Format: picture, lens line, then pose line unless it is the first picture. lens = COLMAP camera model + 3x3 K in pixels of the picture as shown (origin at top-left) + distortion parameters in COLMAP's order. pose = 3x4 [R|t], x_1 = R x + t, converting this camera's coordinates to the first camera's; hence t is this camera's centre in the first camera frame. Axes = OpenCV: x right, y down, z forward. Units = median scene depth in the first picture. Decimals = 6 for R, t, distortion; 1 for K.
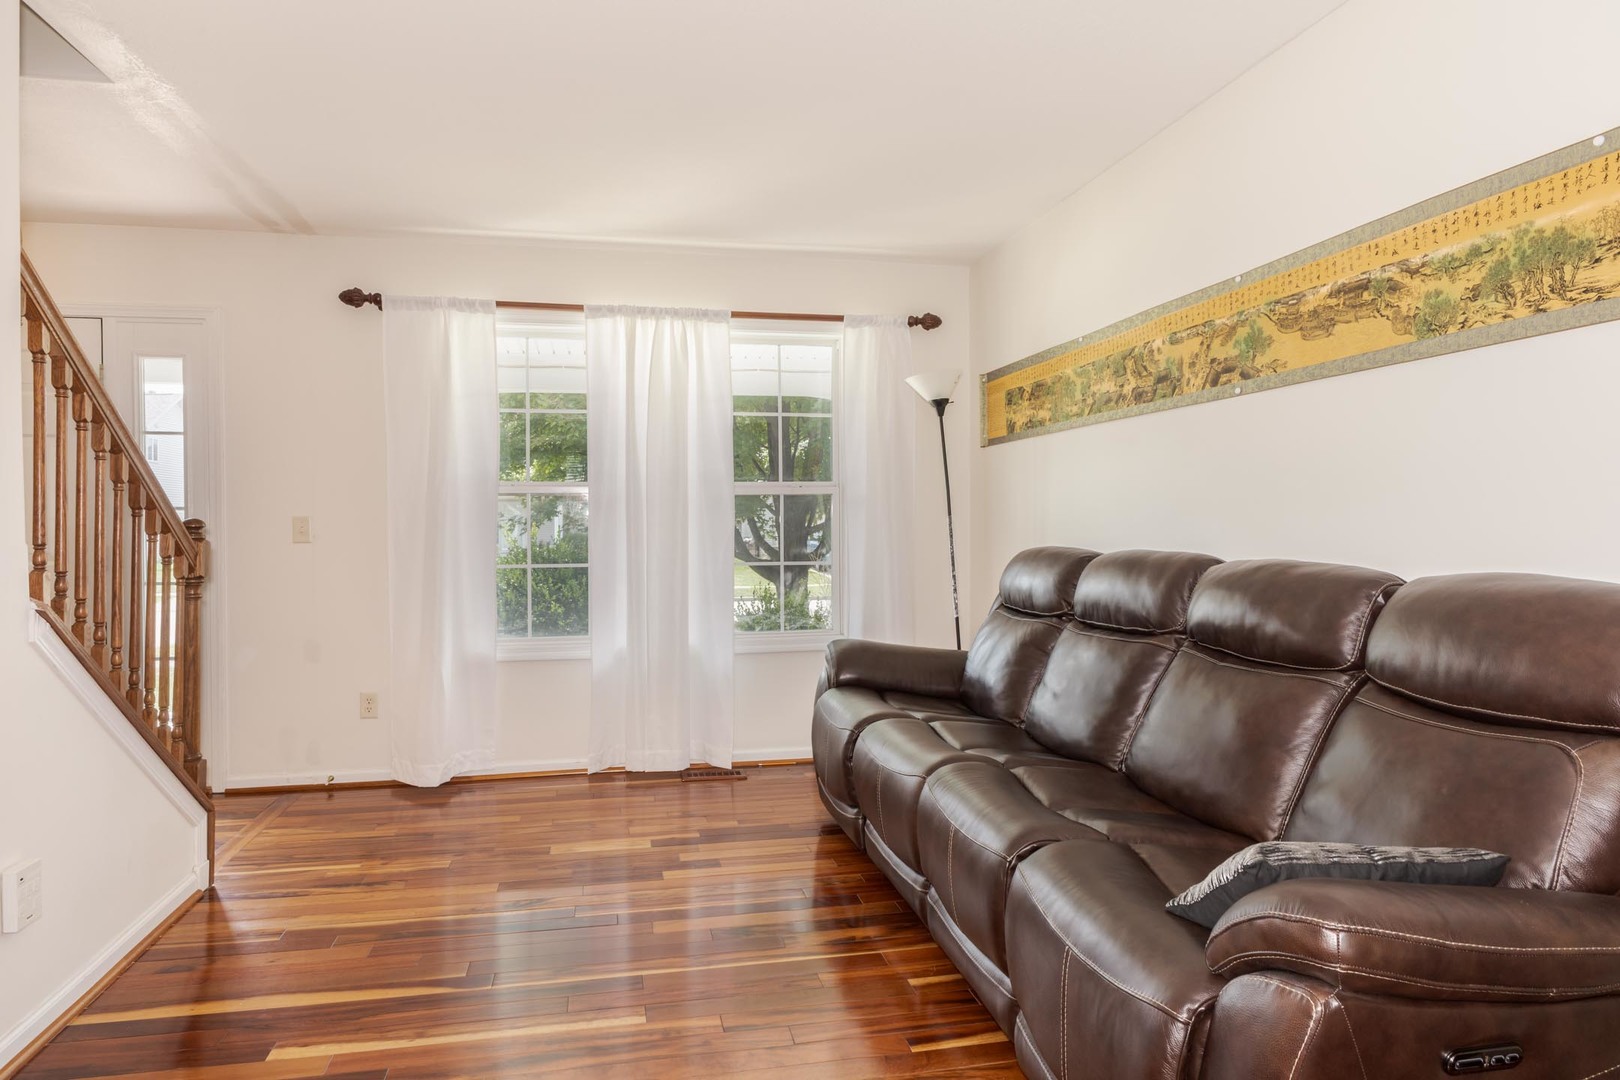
lens RADIAL K [[1016.4, 0, 794.3], [0, 1016.4, 526.4], [0, 0, 1]] dist [0.007627, -0.007554]
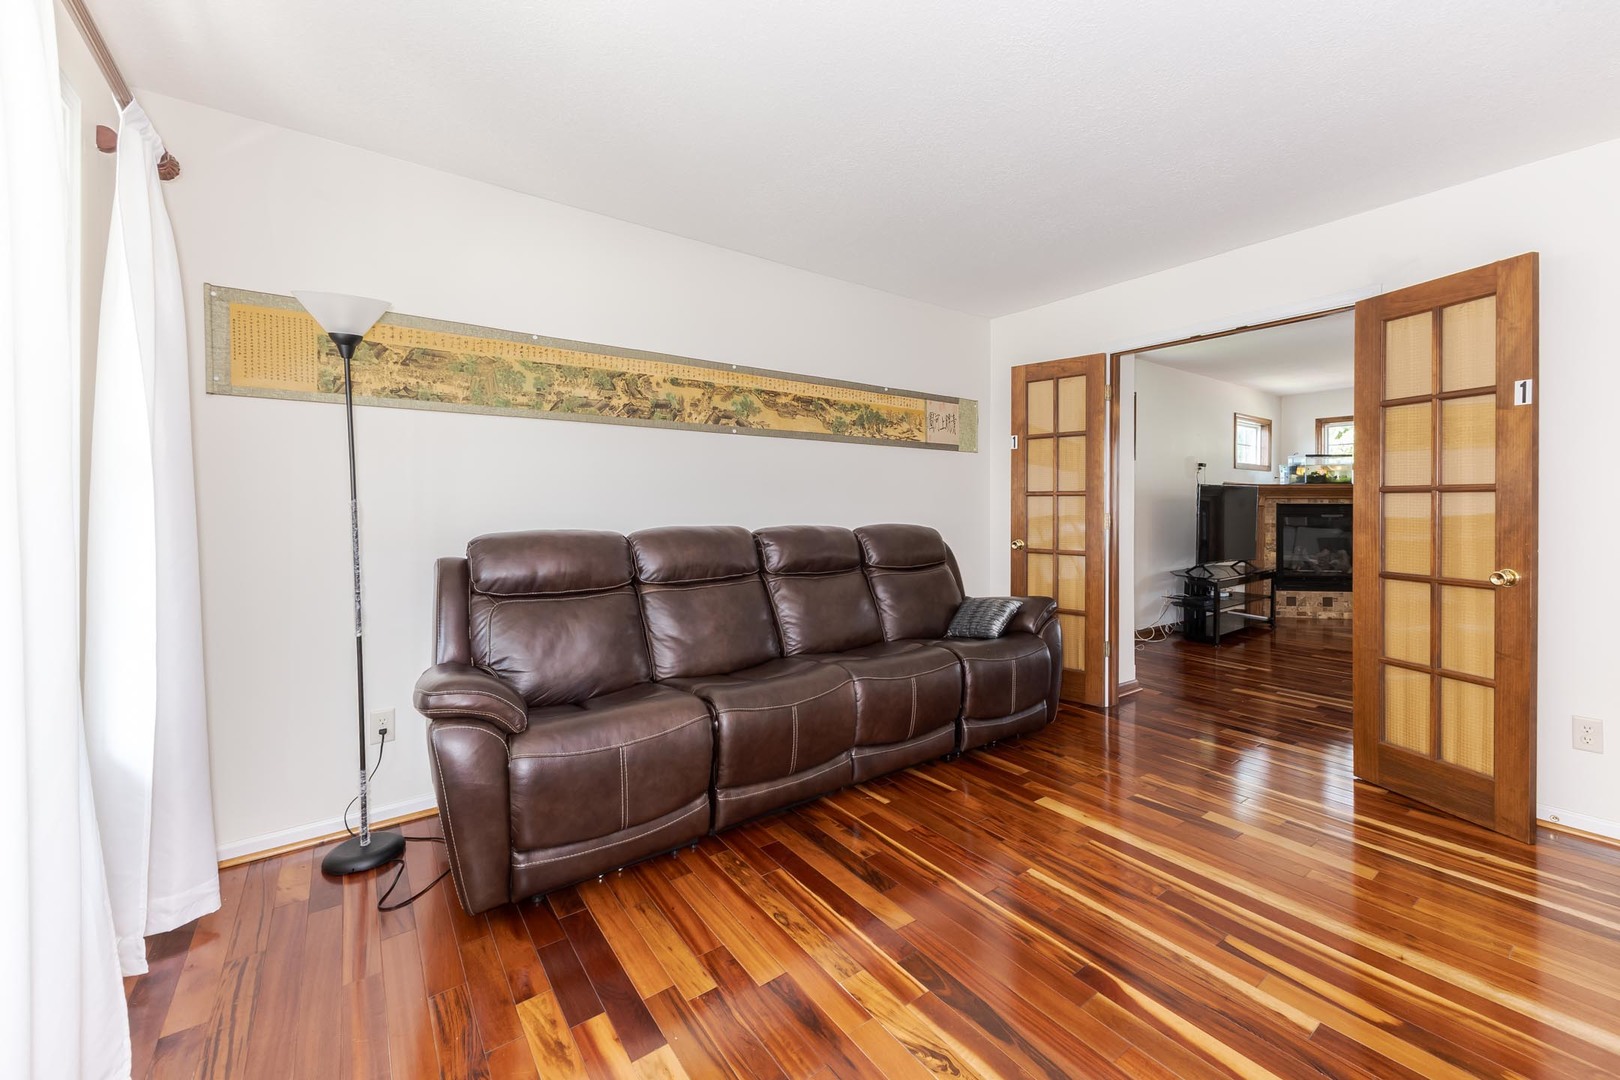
lens RADIAL K [[671.6, 0, 845.0], [0, 671.6, 511.7], [0, 0, 1]] dist [0.004753, 0.000191]
pose [[-0.458395, -0.012830, 0.888656, -0.661613], [-0.005408, 0.999918, 0.011647, -0.009135], [-0.888732, 0.000533, -0.458426, 1.328234]]
